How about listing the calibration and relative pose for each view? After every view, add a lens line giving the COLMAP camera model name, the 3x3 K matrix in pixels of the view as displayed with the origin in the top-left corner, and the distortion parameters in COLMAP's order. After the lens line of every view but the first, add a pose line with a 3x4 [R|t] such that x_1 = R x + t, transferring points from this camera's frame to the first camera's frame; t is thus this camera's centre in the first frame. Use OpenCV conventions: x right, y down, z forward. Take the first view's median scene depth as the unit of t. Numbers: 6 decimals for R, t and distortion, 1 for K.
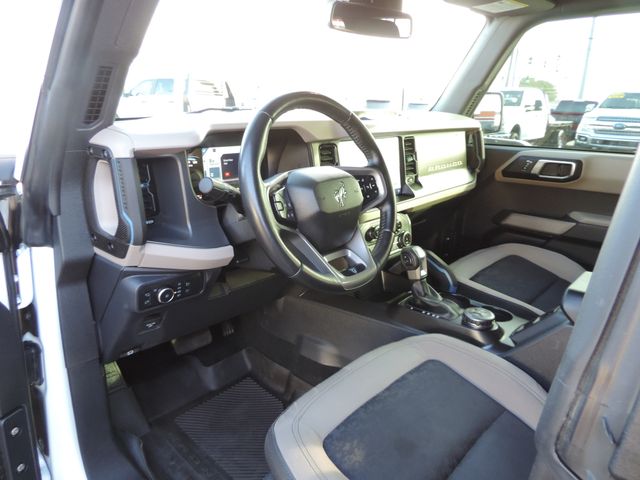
lens RADIAL K [[450.0, 0, 320.0], [0, 450.0, 240.0], [0, 0, 1]] dist [-0.024577, 0.000777]
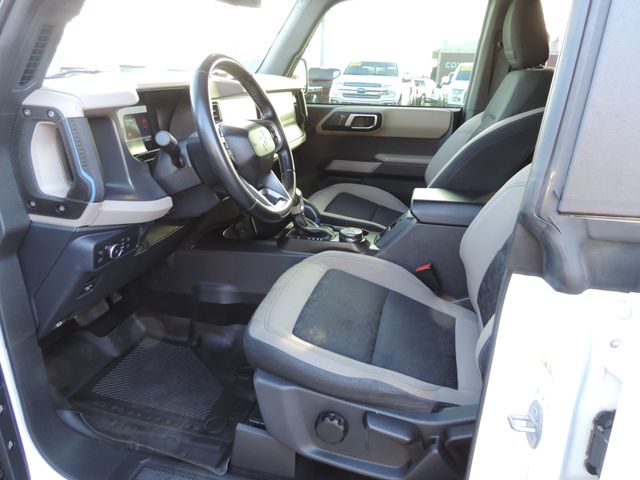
lens RADIAL K [[442.5, 0, 320.0], [0, 442.5, 240.0], [0, 0, 1]] dist [-0.037182, -0.001603]
pose [[0.876868, -0.165070, 0.451502, -0.309608], [0.132392, 0.985801, 0.103292, 0.044559], [-0.462142, -0.030798, 0.886271, -0.103083]]
